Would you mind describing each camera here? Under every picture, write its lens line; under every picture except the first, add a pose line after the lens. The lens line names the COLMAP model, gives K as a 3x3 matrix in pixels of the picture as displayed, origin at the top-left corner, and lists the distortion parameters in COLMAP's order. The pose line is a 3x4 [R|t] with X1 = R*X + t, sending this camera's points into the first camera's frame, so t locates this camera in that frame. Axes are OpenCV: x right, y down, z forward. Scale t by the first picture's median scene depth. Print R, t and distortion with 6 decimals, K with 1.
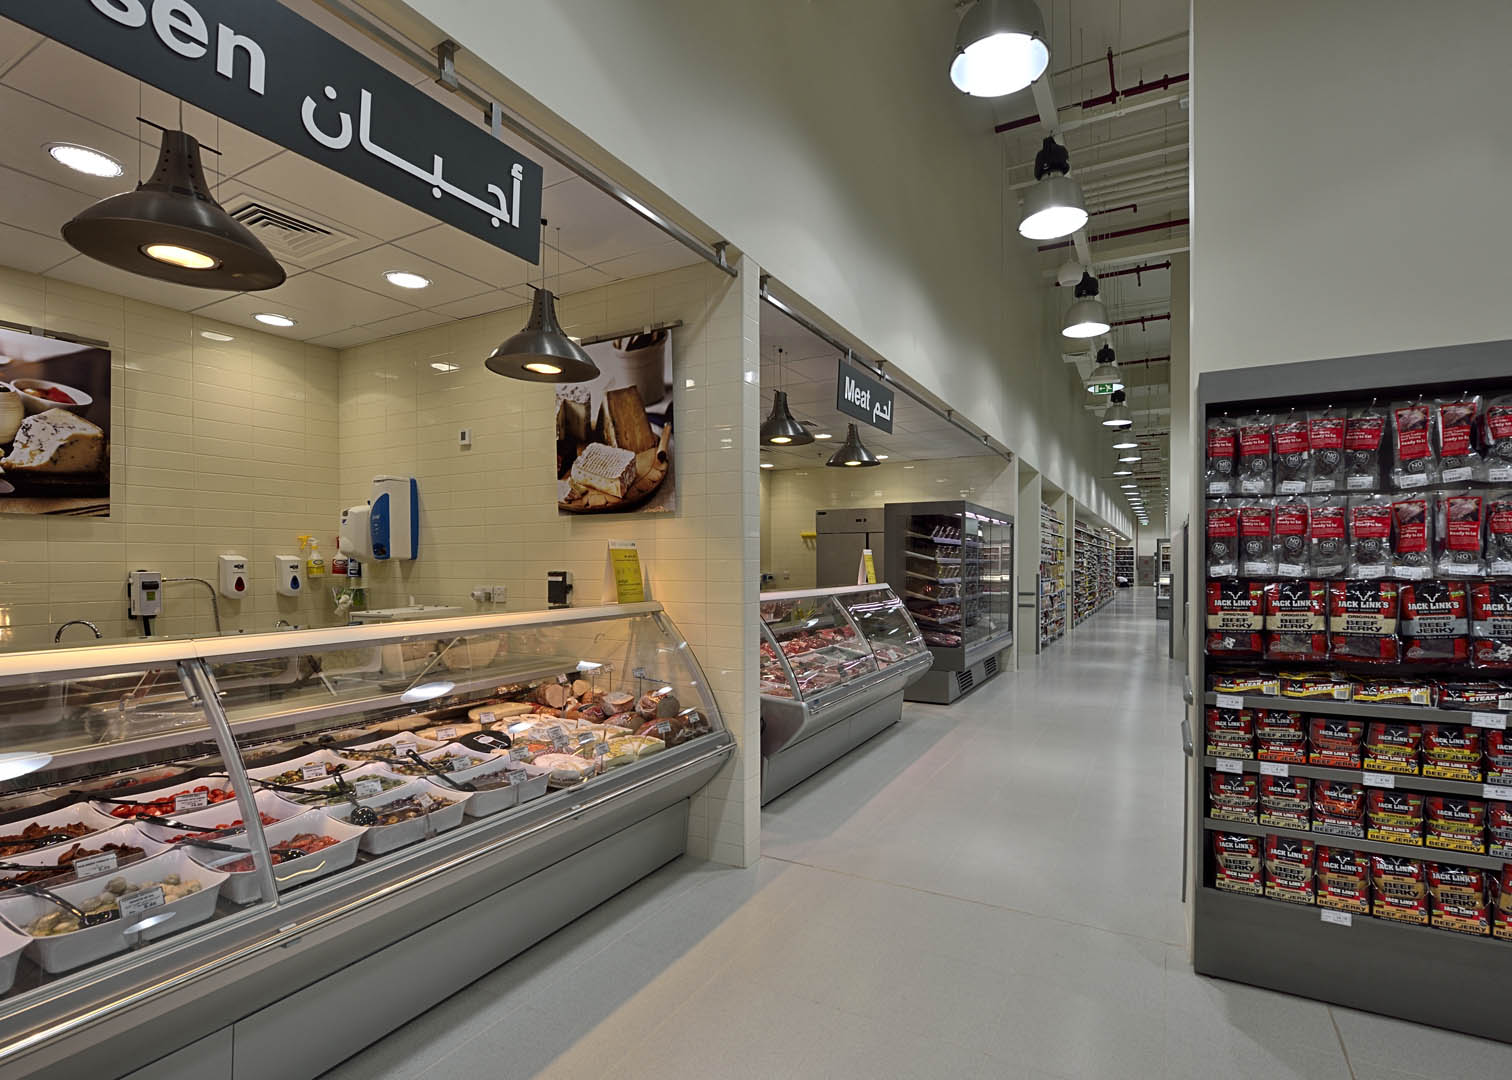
lens RADIAL K [[742.4, 0, 761.2], [0, 742.4, 552.7], [0, 0, 1]] dist [-0.024095, 0.000150]
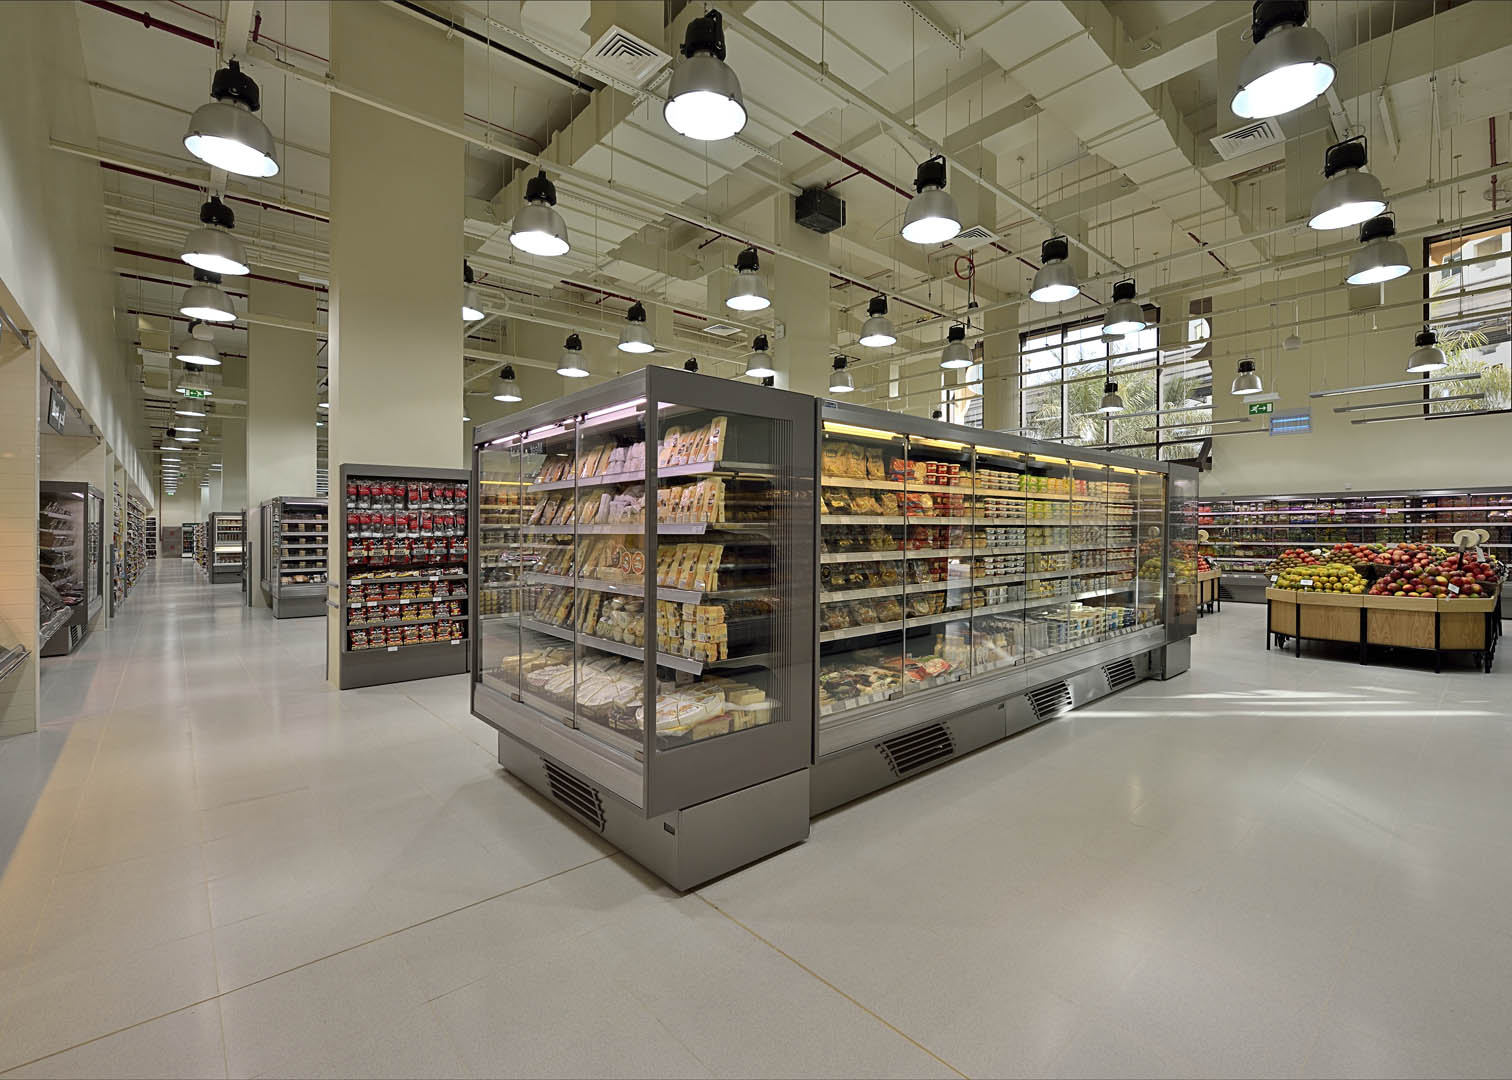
lens RADIAL K [[658.3, 0, 763.5], [0, 658.3, 537.5], [0, 0, 1]] dist [0.031165, 0.000293]
pose [[0.350888, -0.013611, 0.936319, -1.262593], [-0.005686, 0.999845, 0.016665, -0.020141], [-0.936400, -0.011171, 0.350756, -1.422422]]
